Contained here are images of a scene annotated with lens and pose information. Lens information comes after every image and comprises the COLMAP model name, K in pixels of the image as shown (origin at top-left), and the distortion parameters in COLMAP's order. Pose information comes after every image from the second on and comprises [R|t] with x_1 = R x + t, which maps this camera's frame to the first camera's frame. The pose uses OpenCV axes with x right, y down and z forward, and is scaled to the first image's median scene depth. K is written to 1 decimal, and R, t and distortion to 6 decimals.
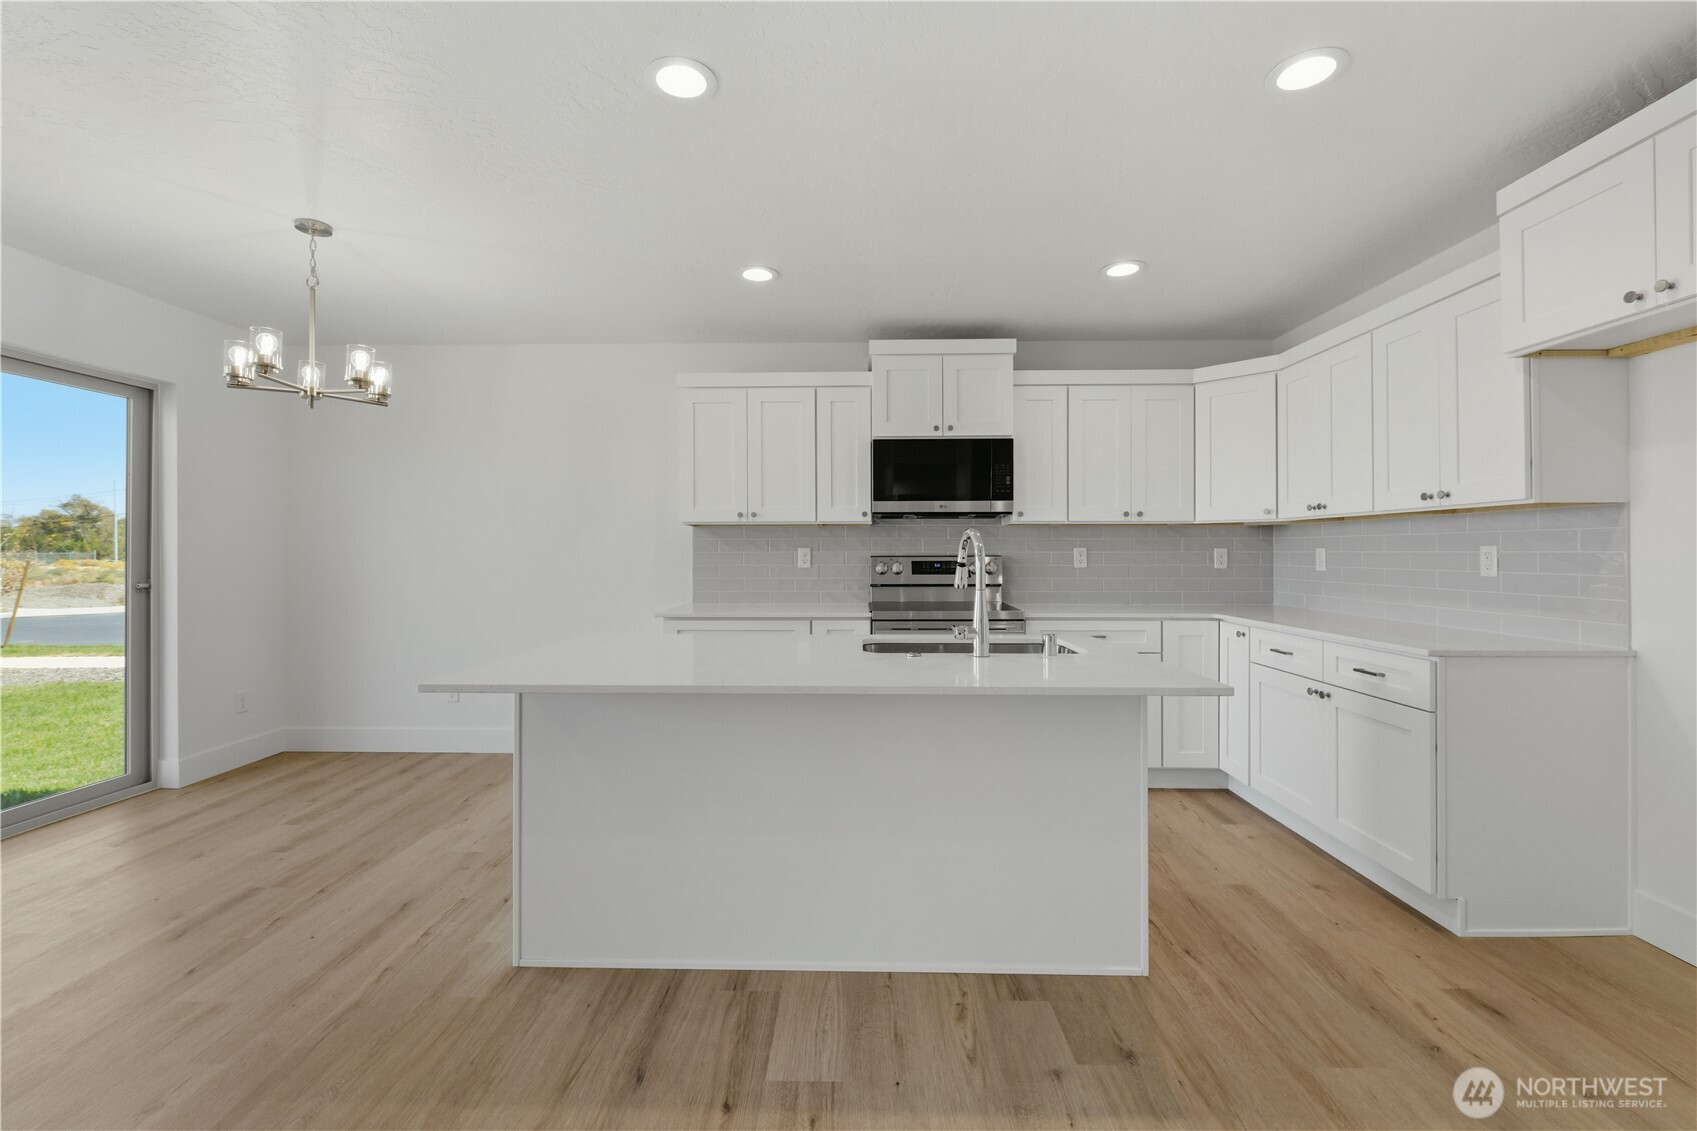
lens RADIAL K [[727.8, 0, 844.4], [0, 727.8, 548.6], [0, 0, 1]] dist [-0.001430, -0.000895]
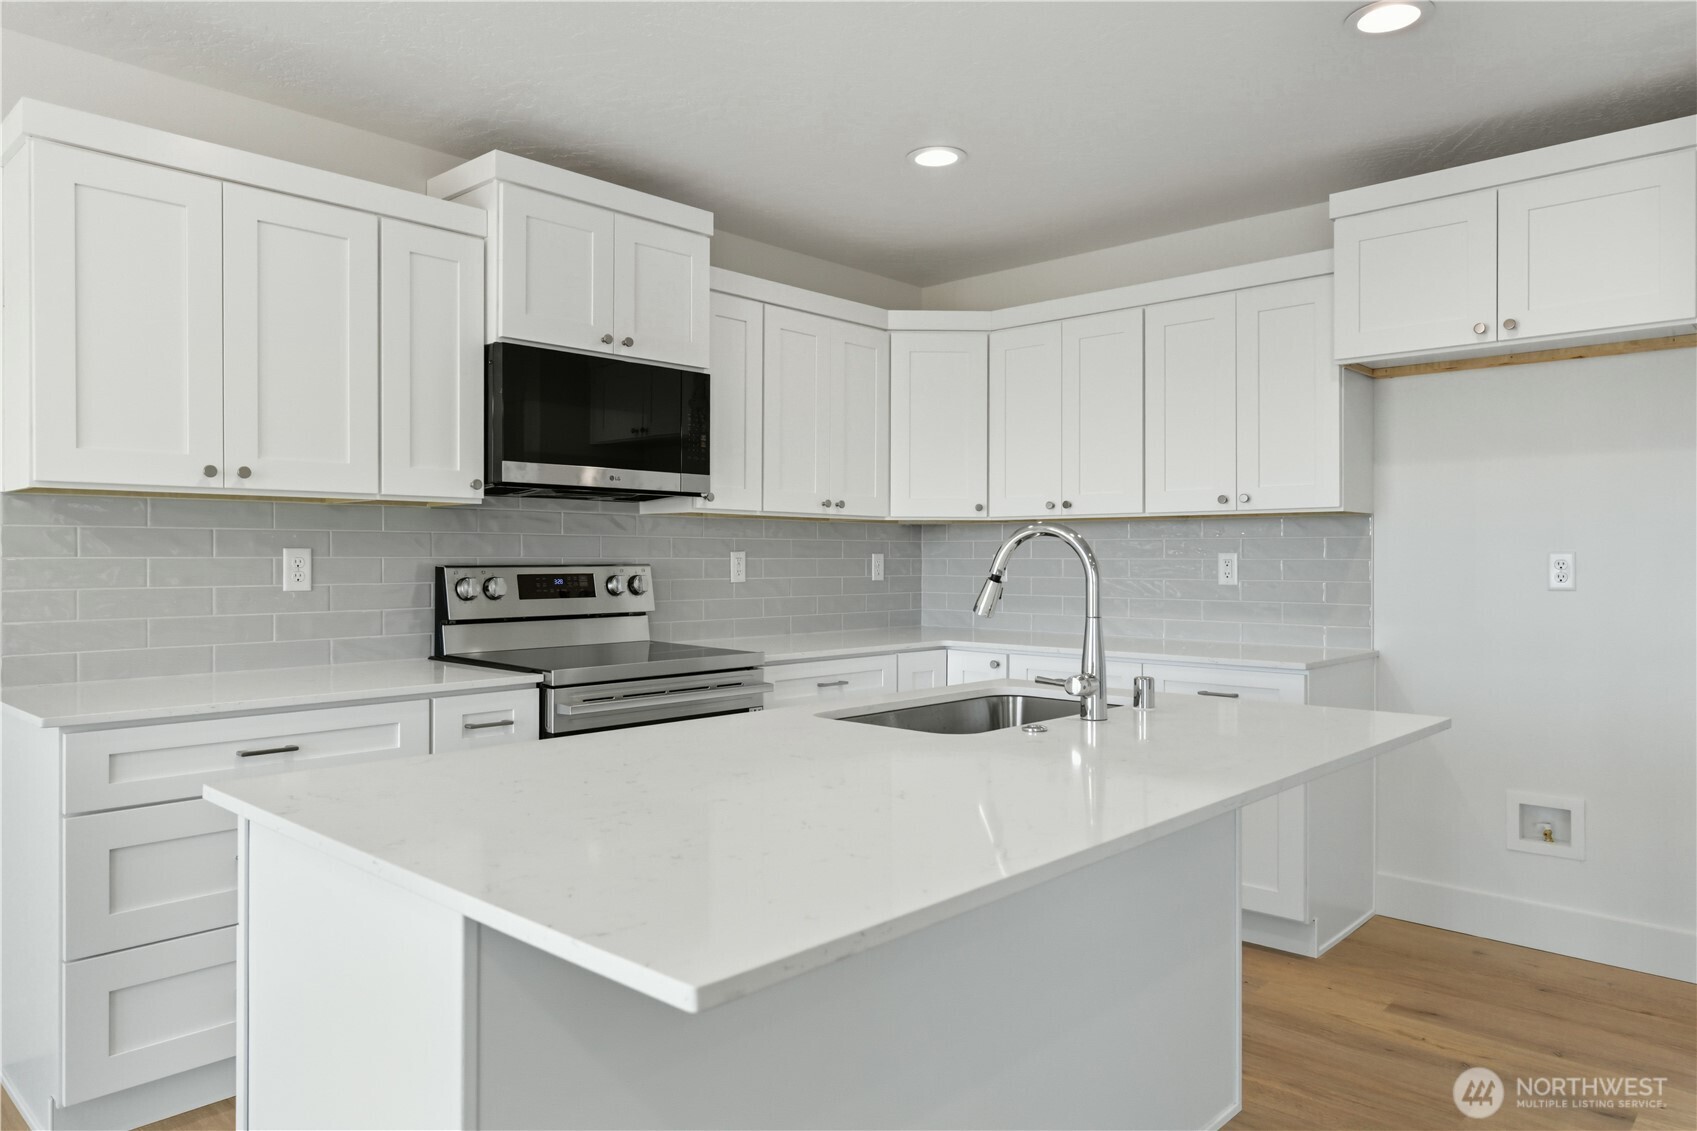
lens RADIAL K [[1118.7, 0, 848.0], [0, 1118.7, 561.0], [0, 0, 1]] dist [0.002675, 0.000638]
pose [[0.665602, 0.000070, 0.746307, -0.405037], [-0.005174, 0.999976, 0.004521, 0.002088], [-0.746289, -0.006870, 0.665587, 0.286717]]
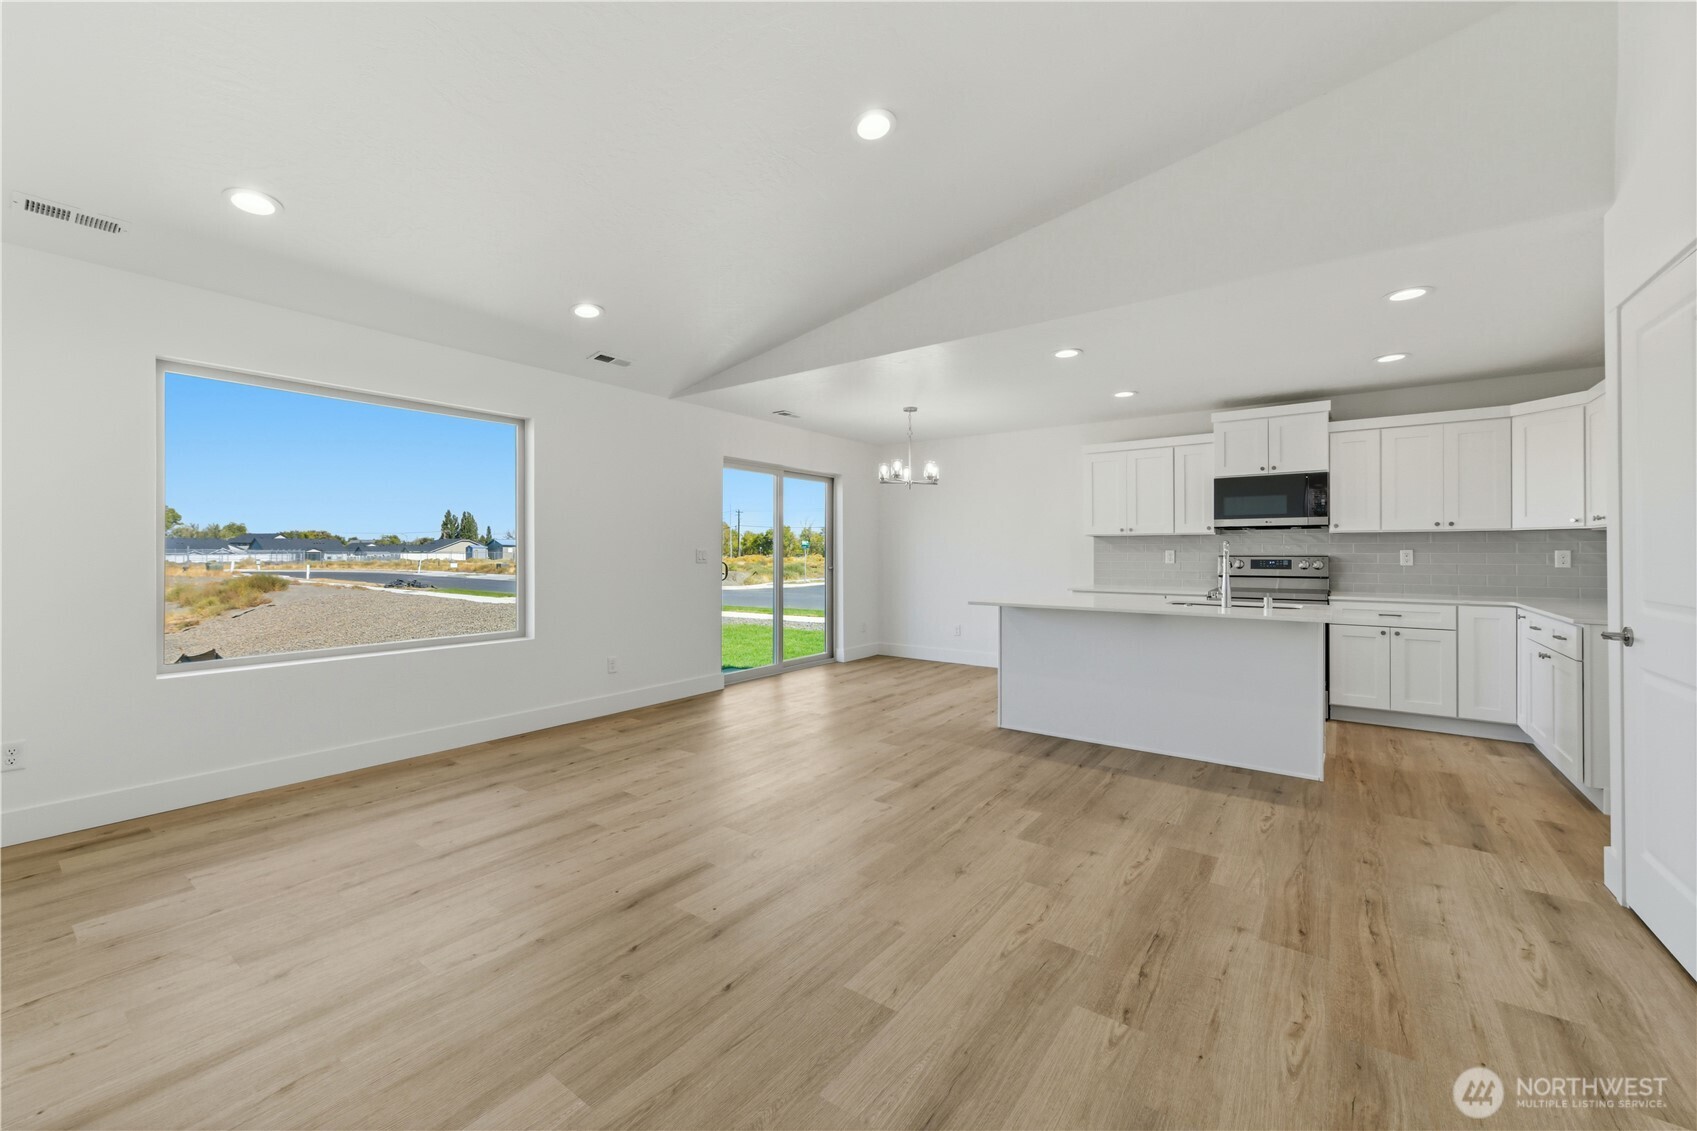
lens RADIAL K [[674.4, 0, 842.9], [0, 674.4, 549.0], [0, 0, 1]] dist [0.003300, -0.000533]
pose [[0.816973, -0.001593, -0.576674, 0.224324], [0.001892, 0.999998, -0.000082, -0.005347], [0.576673, -0.001024, 0.816974, -0.609494]]
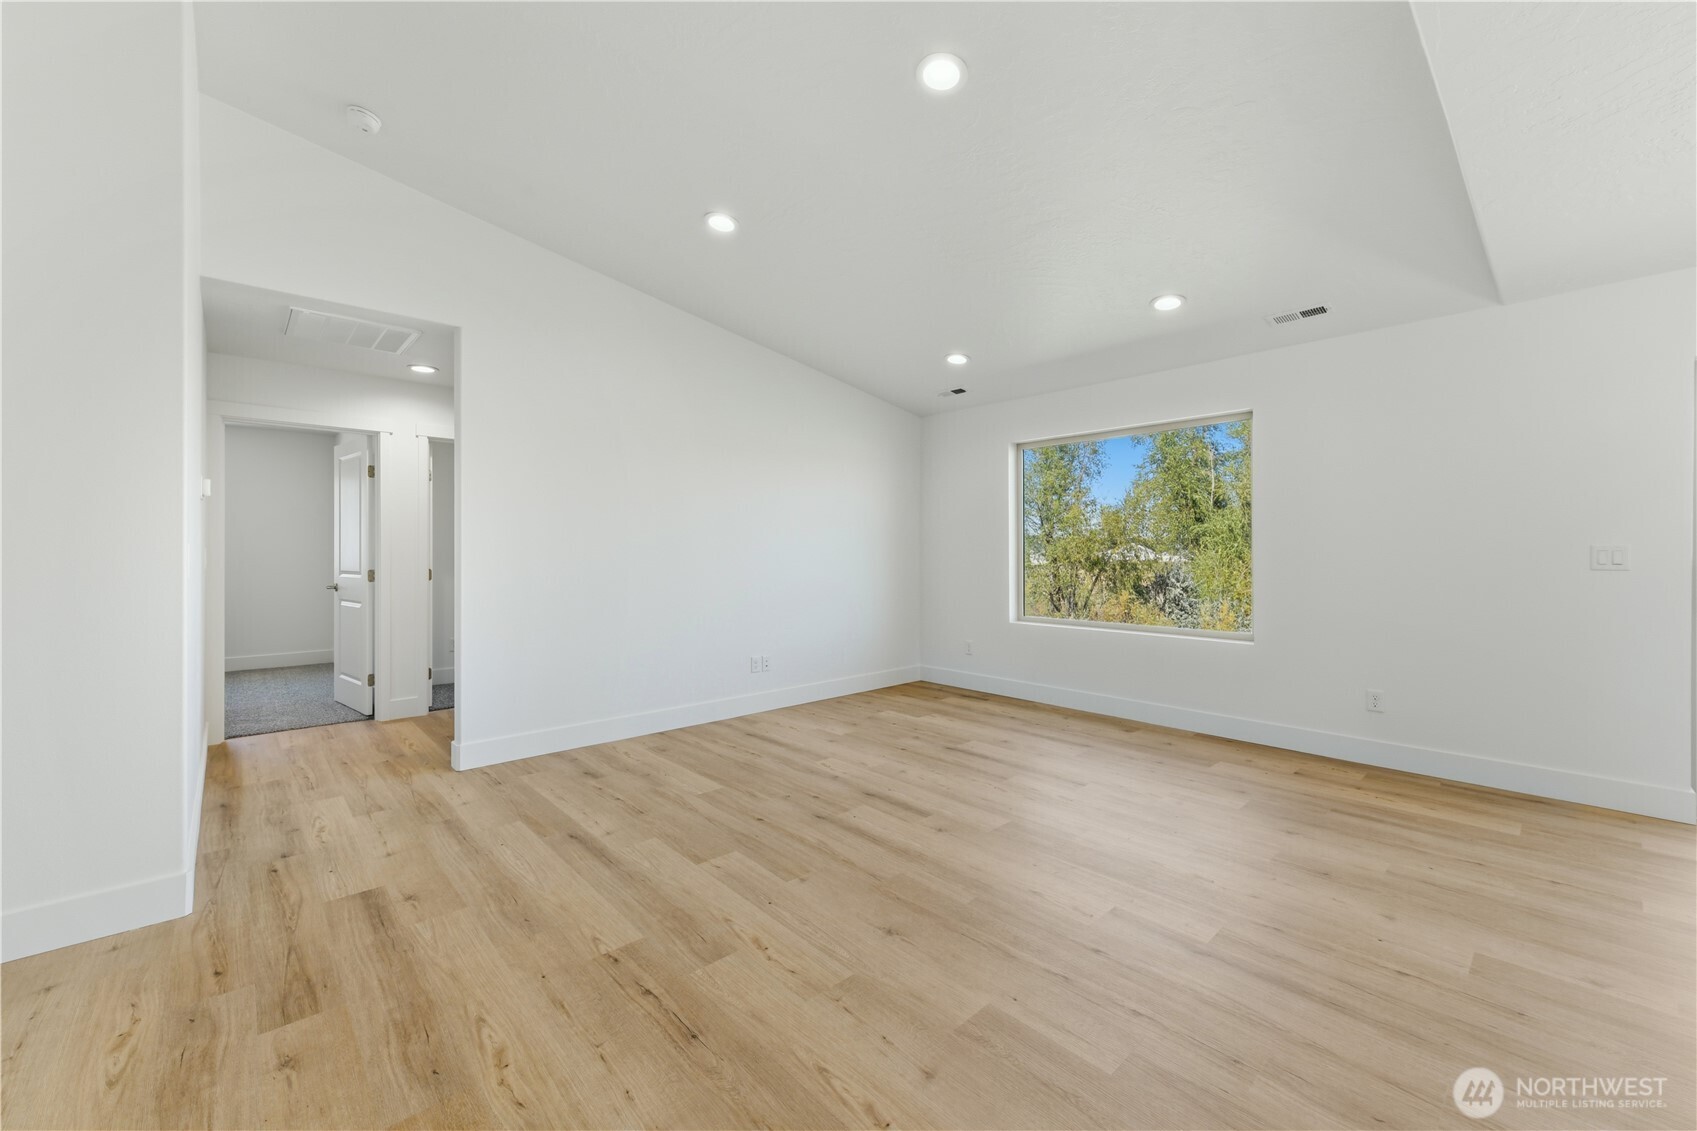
lens RADIAL K [[669.9, 0, 844.5], [0, 669.9, 552.7], [0, 0, 1]] dist [0.003953, -0.001051]
pose [[-0.722981, 0.000392, -0.690868, 0.345684], [0.003882, 0.999986, -0.003495, 0.001993], [0.690857, -0.005209, -0.722973, 0.386747]]
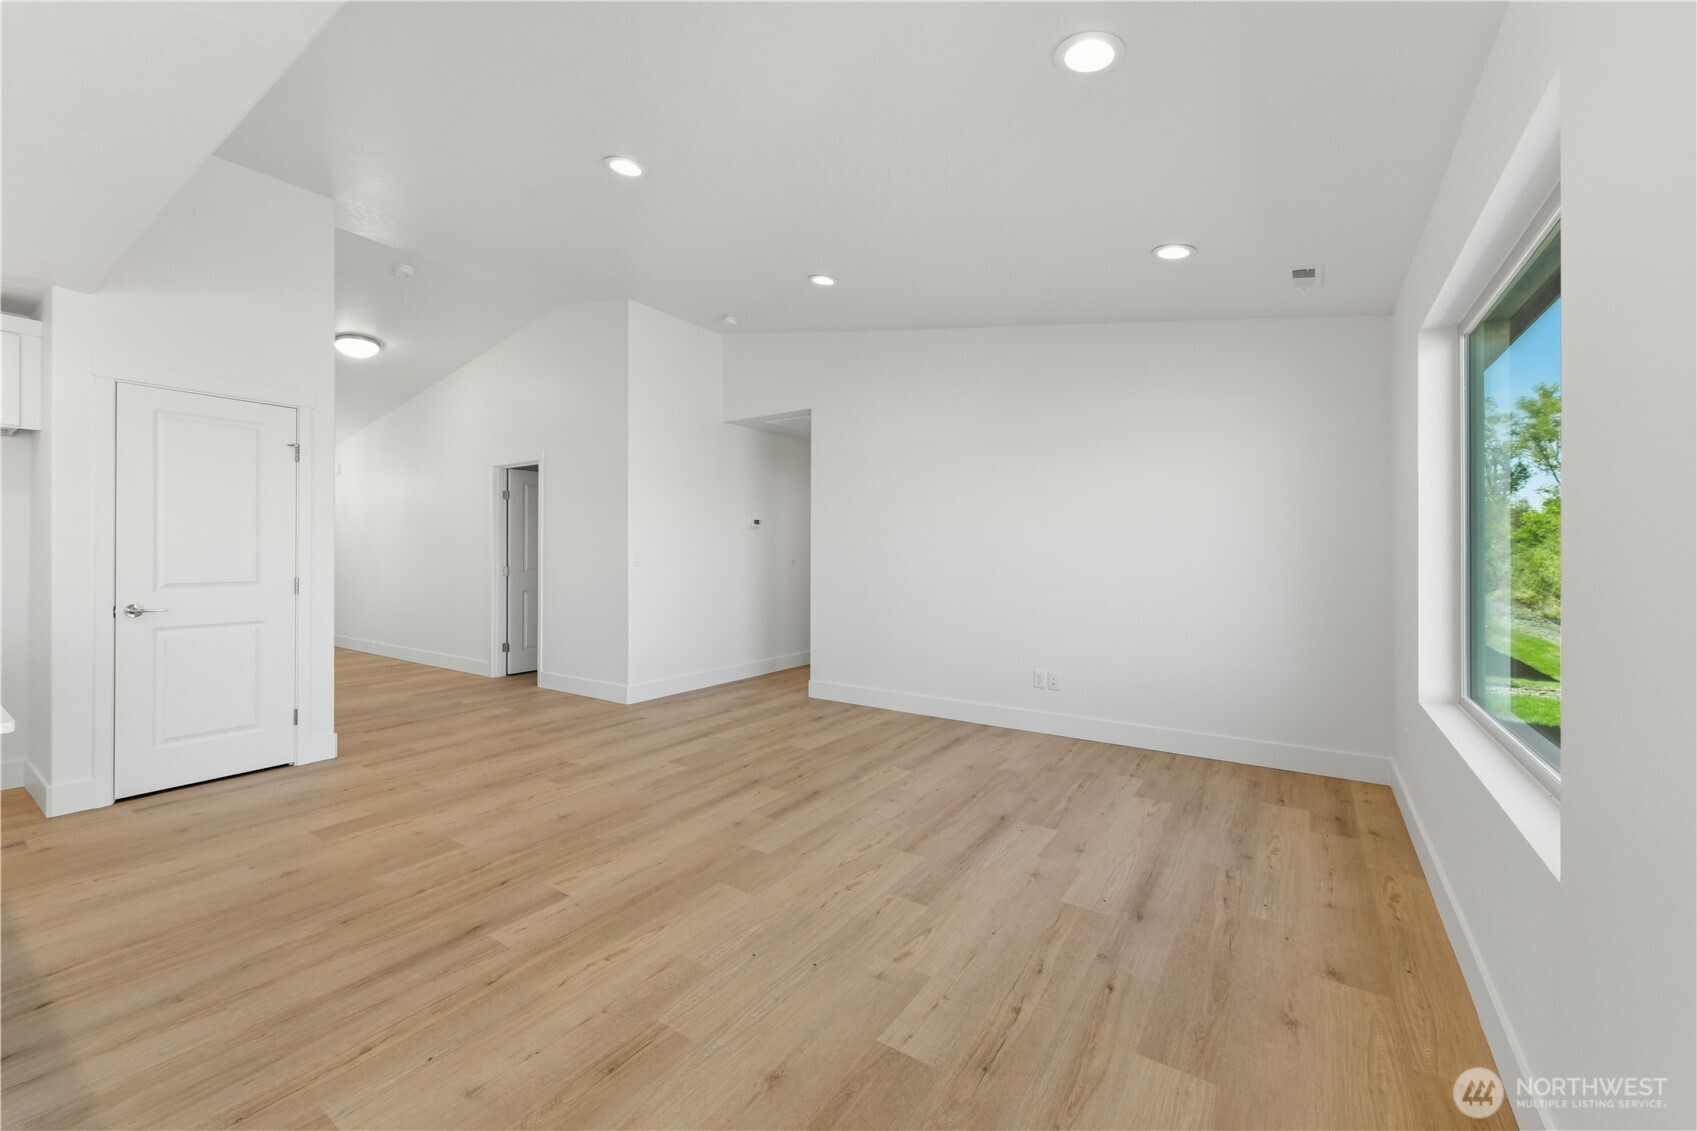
lens RADIAL K [[669.9, 0, 844.5], [0, 669.9, 552.7], [0, 0, 1]] dist [0.003953, -0.001051]
pose [[-0.838306, -0.000437, 0.545199, -0.798954], [-0.004060, 0.999977, -0.005441, -0.001190], [-0.545184, -0.006775, -0.838289, 0.506228]]
